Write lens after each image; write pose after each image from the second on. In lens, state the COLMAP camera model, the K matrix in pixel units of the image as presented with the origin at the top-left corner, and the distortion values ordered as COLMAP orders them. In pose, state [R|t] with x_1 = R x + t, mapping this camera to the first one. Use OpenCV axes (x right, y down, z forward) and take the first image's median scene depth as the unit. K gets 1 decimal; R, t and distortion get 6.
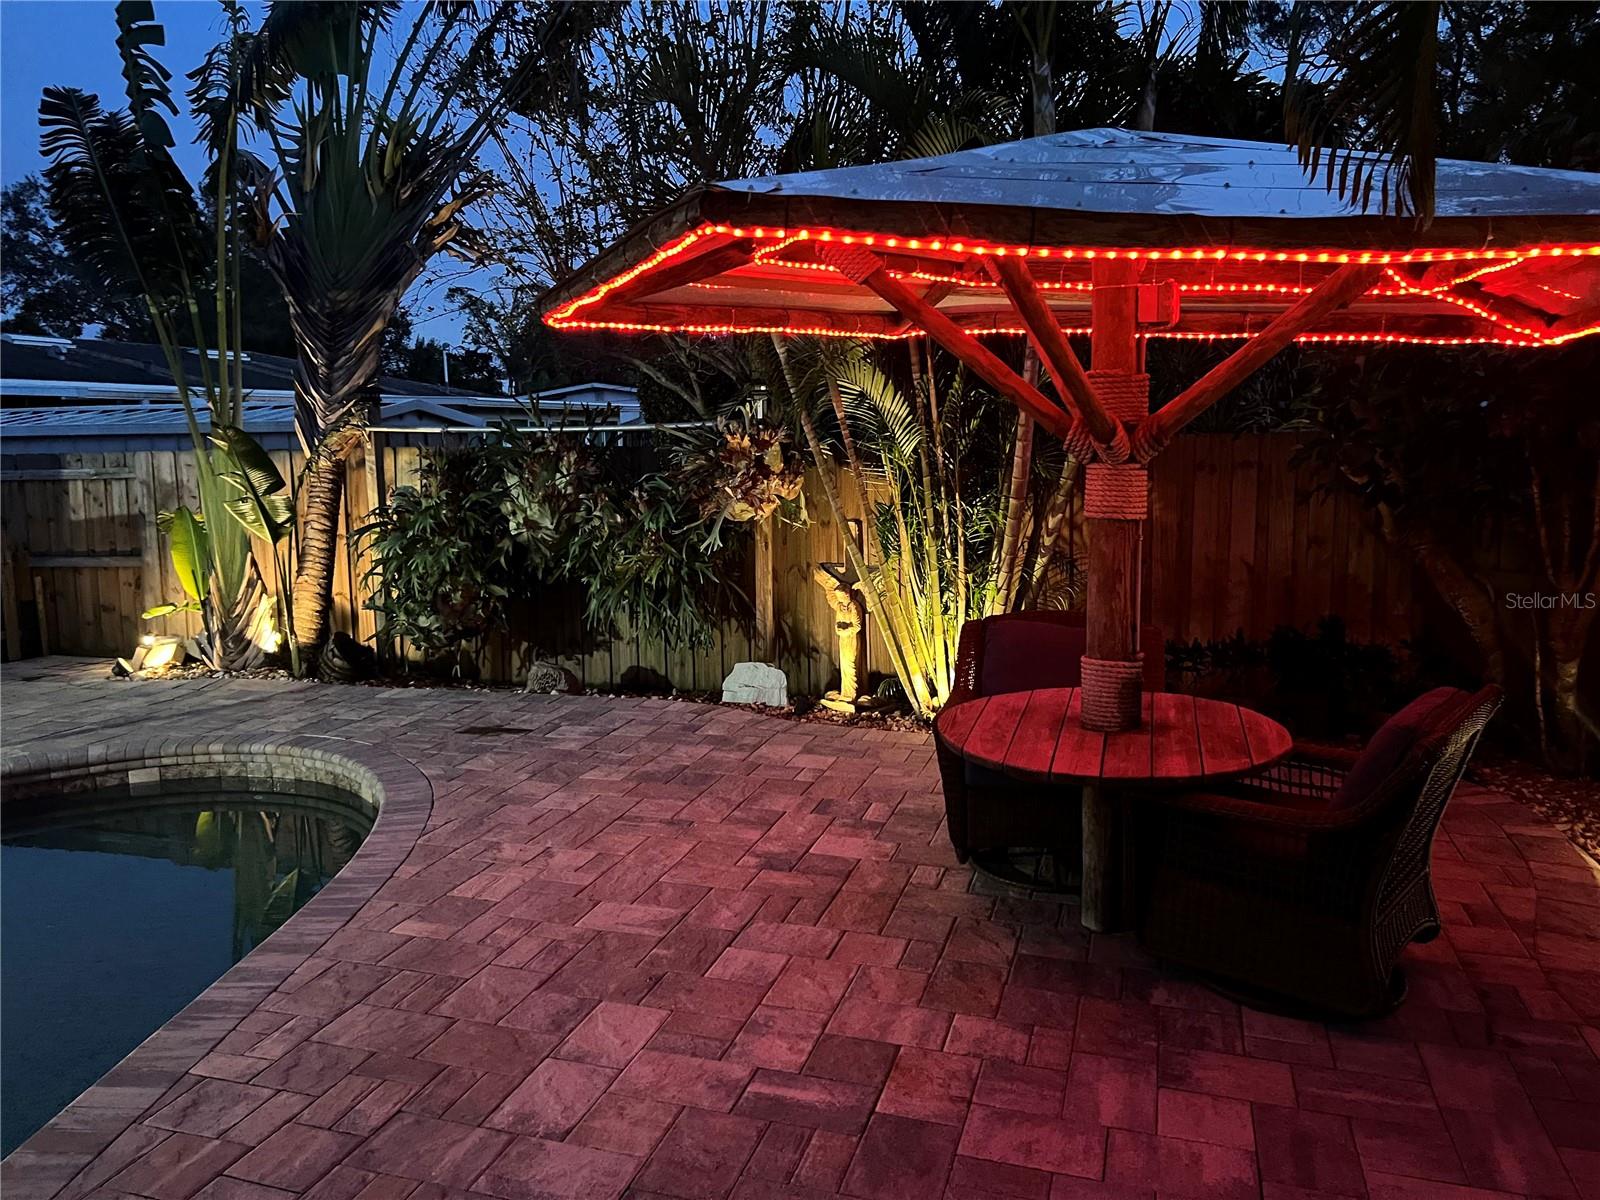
lens RADIAL K [[1162.4, 0, 800.0], [0, 1162.4, 600.0], [0, 0, 1]] dist [0.088968, -0.048076]
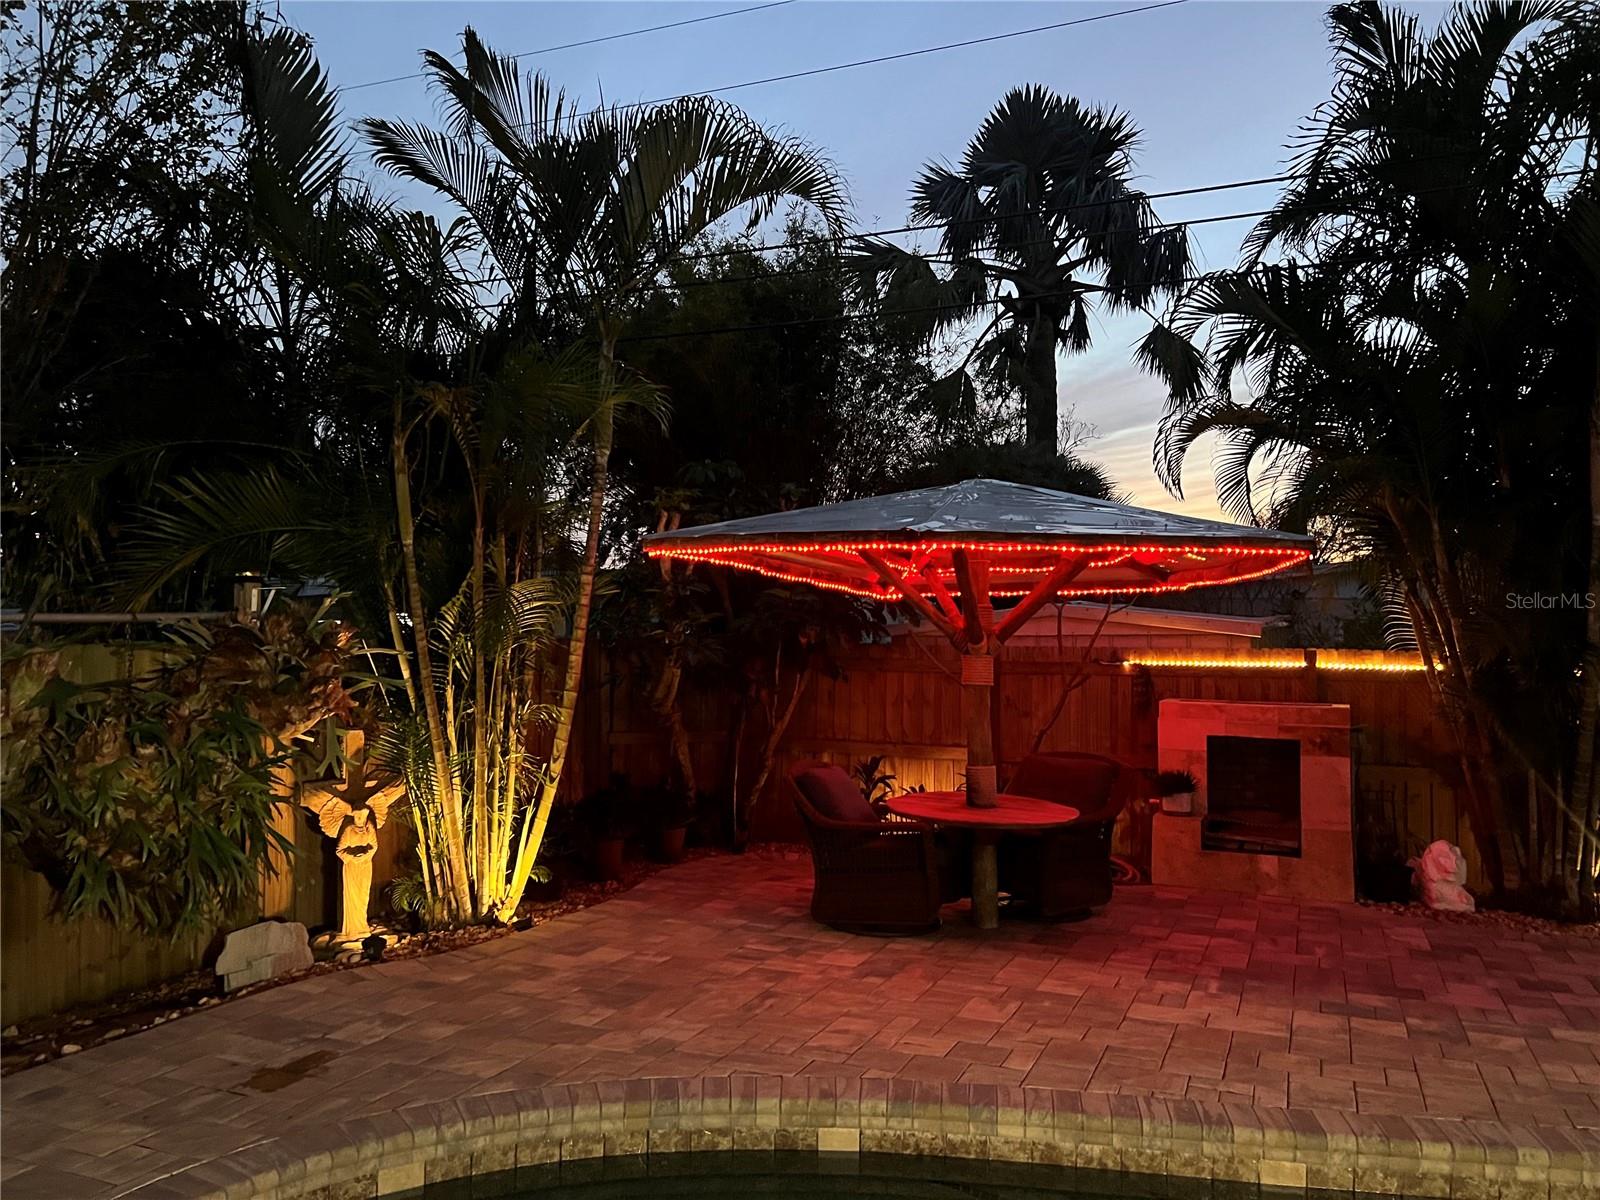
lens RADIAL K [[1184.5, 0, 789.0], [0, 1184.5, 599.7], [0, 0, 1]] dist [0.056069, -0.055886]
pose [[0.103455, 0.064293, 0.992554, -1.243377], [0.132554, 0.988116, -0.077822, -0.076506], [-0.985762, 0.139618, 0.093703, 0.876810]]
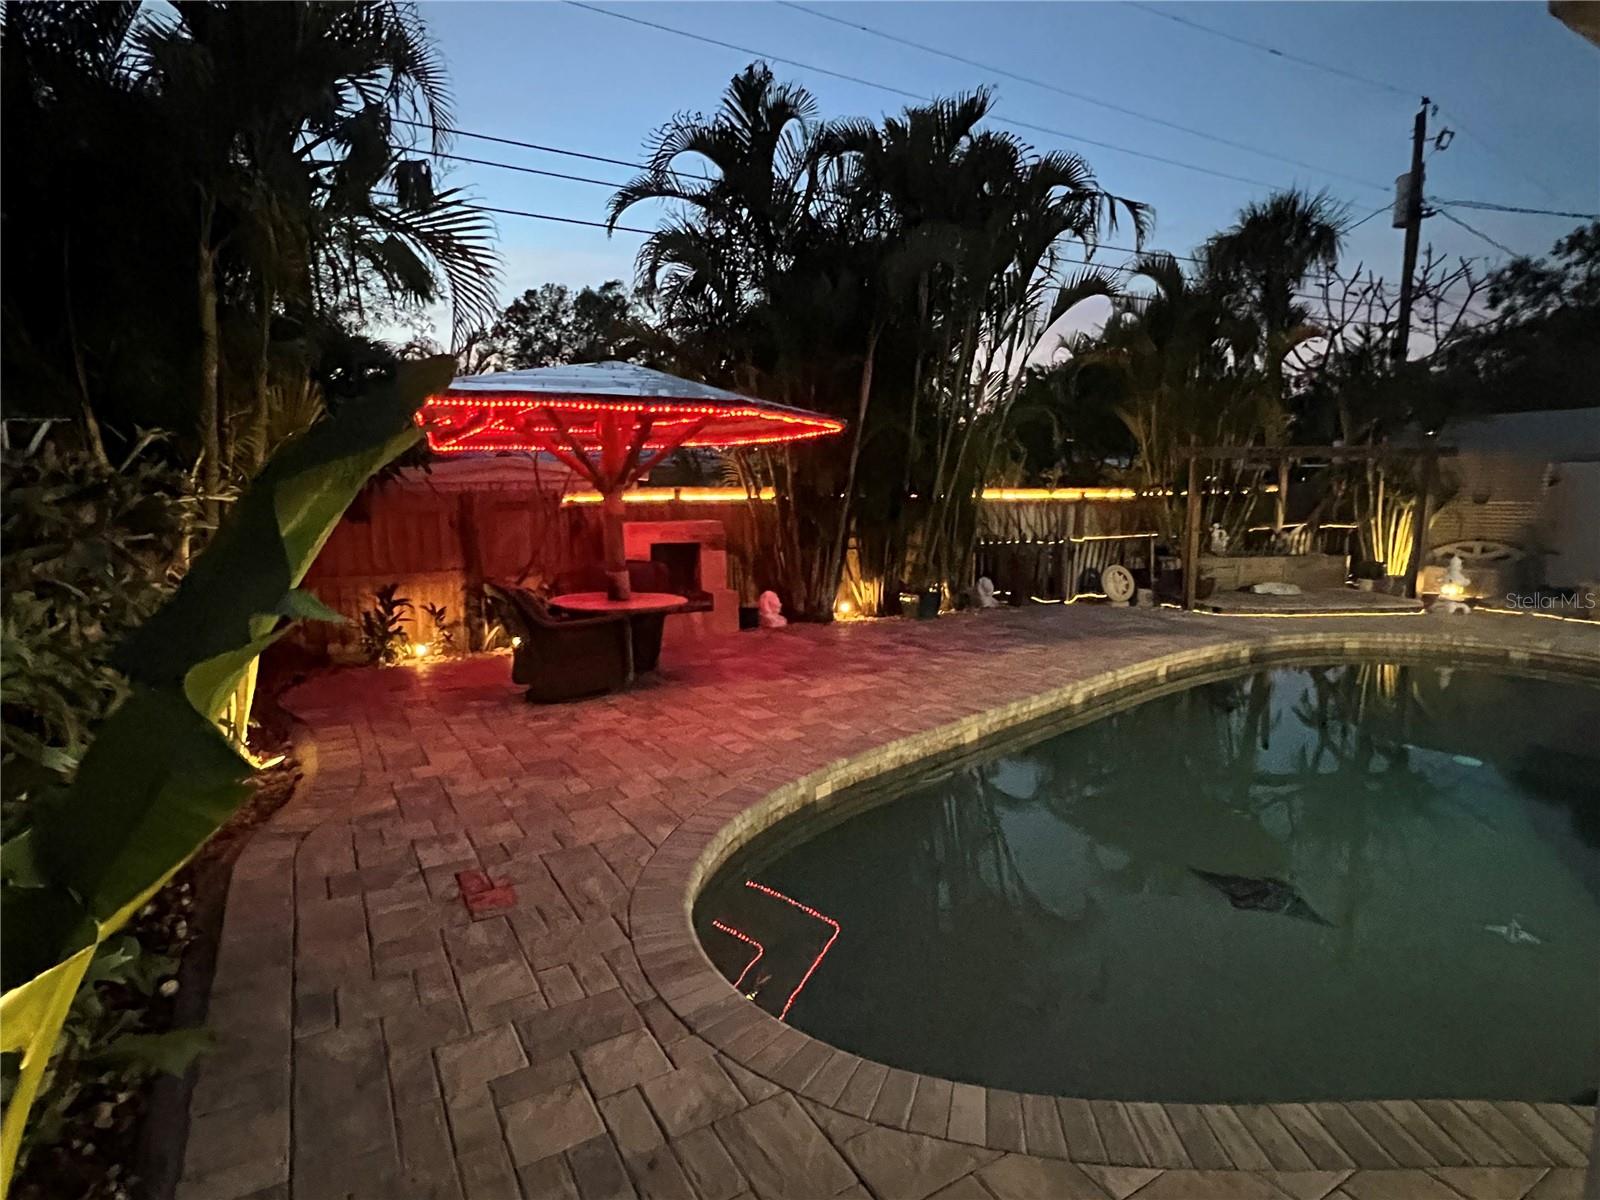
lens RADIAL K [[837.3, 0, 800.0], [0, 837.3, 600.0], [0, 0, 1]] dist [0.000298, -0.000227]
pose [[-0.731815, -0.054692, 0.679305, -0.991081], [0.128442, 0.967843, 0.216293, -0.182751], [-0.669290, 0.245538, -0.701257, 1.623245]]
